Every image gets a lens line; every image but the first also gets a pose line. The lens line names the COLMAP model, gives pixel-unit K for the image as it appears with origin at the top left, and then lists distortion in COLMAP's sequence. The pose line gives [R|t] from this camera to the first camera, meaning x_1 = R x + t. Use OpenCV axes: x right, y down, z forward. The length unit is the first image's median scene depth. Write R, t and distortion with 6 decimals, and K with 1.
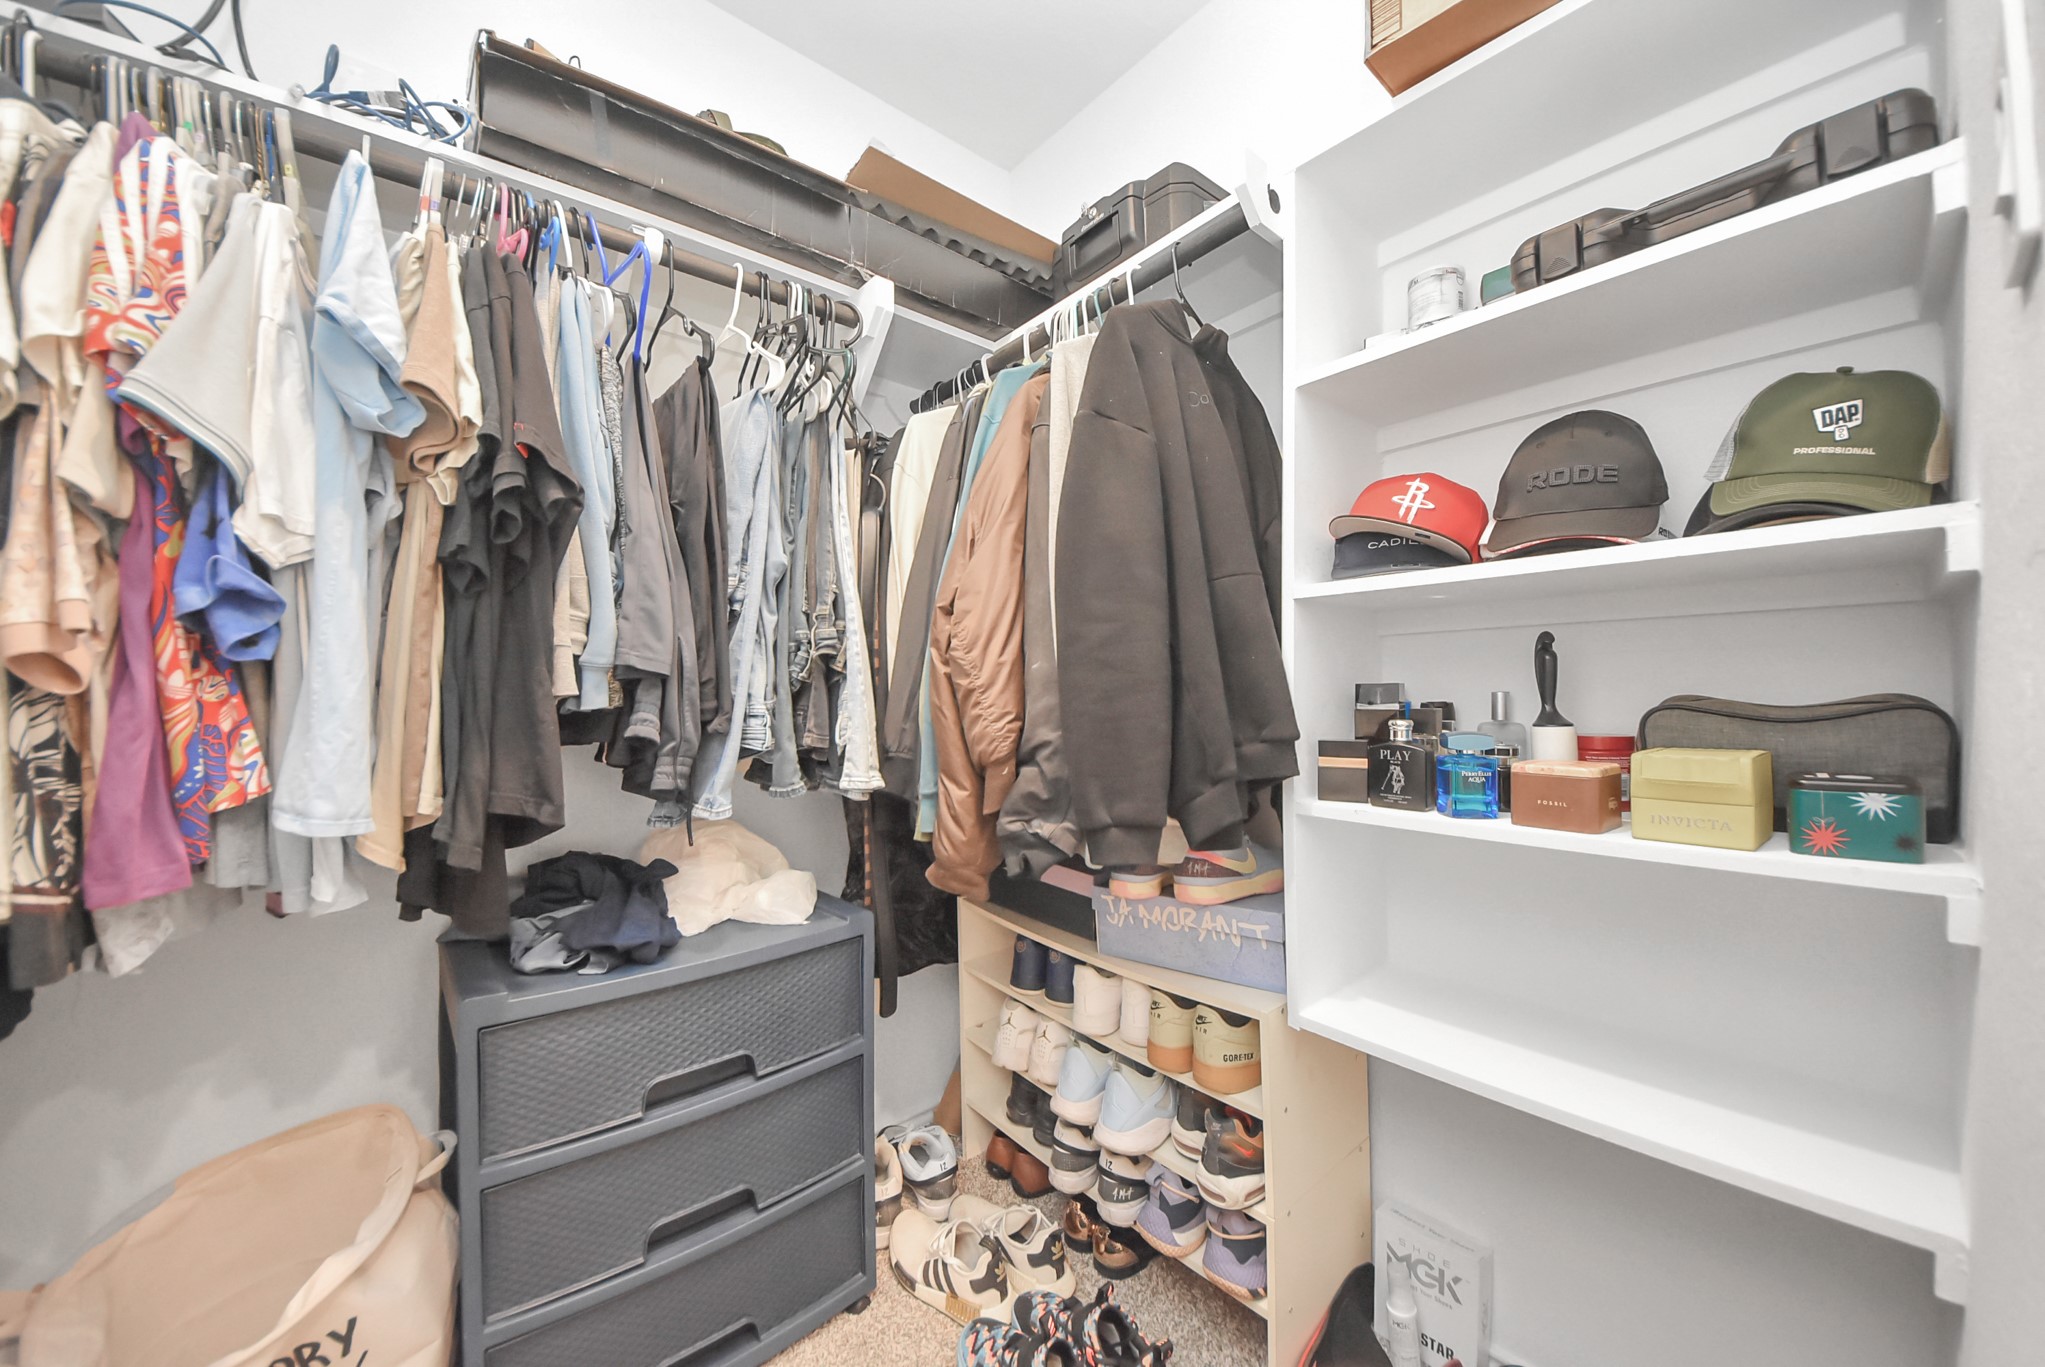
lens RADIAL K [[735.1, 0, 1015.9], [0, 735.1, 690.7], [0, 0, 1]] dist [-0.001932, -0.000253]
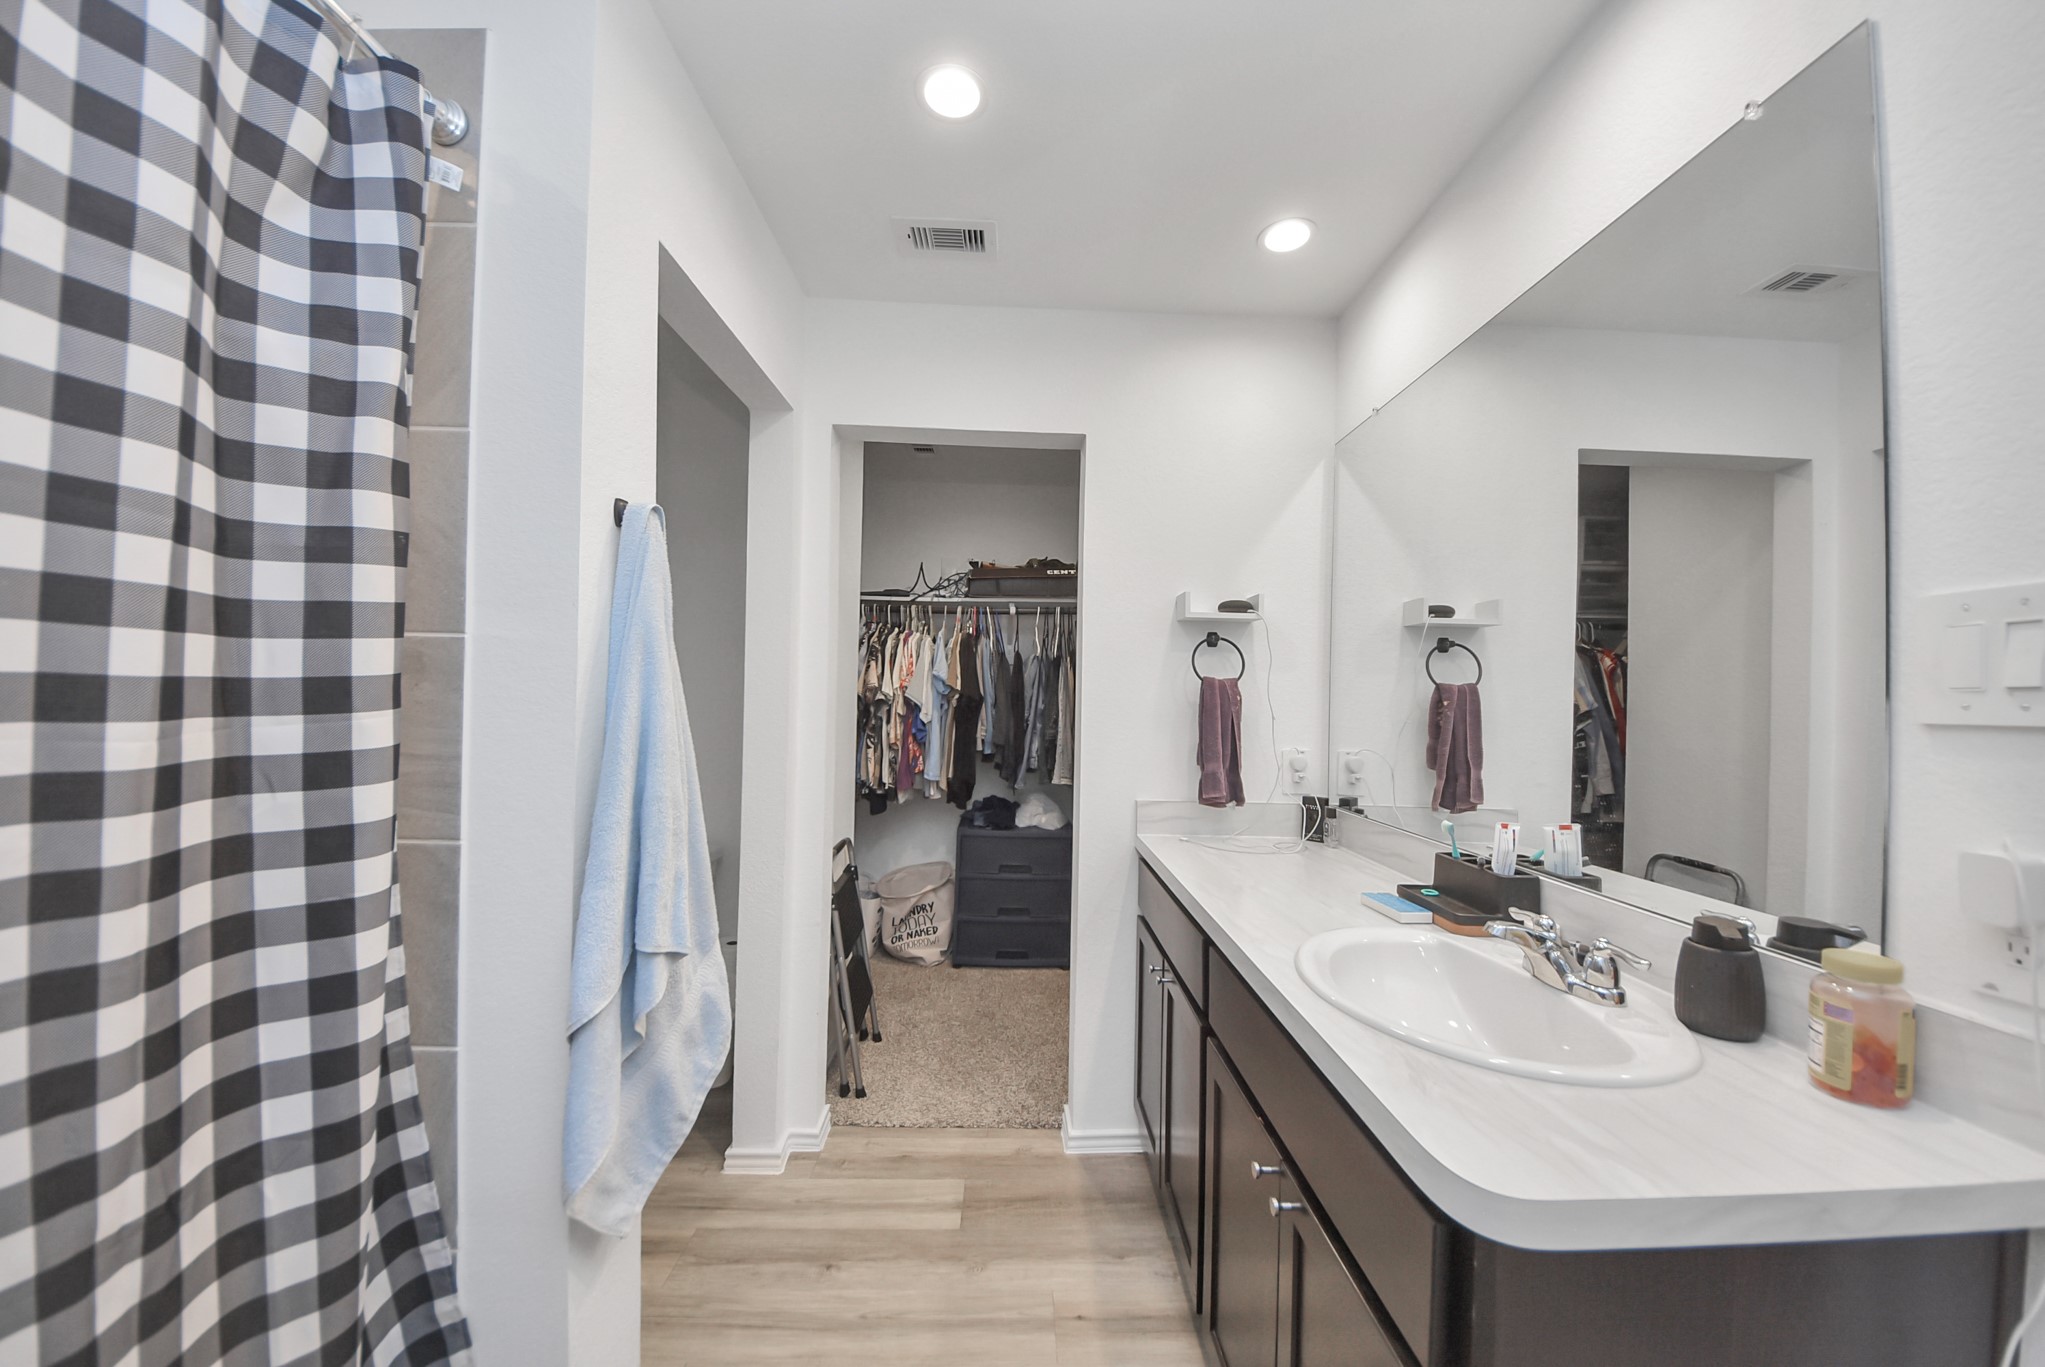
lens RADIAL K [[735.1, 0, 1029.6], [0, 735.1, 687.4], [0, 0, 1]] dist [-0.001932, -0.000253]
pose [[0.778664, 0.015727, -0.627244, 2.091173], [-0.026465, 0.999619, -0.007789, -0.313572], [0.626883, 0.022665, 0.778784, -1.920033]]
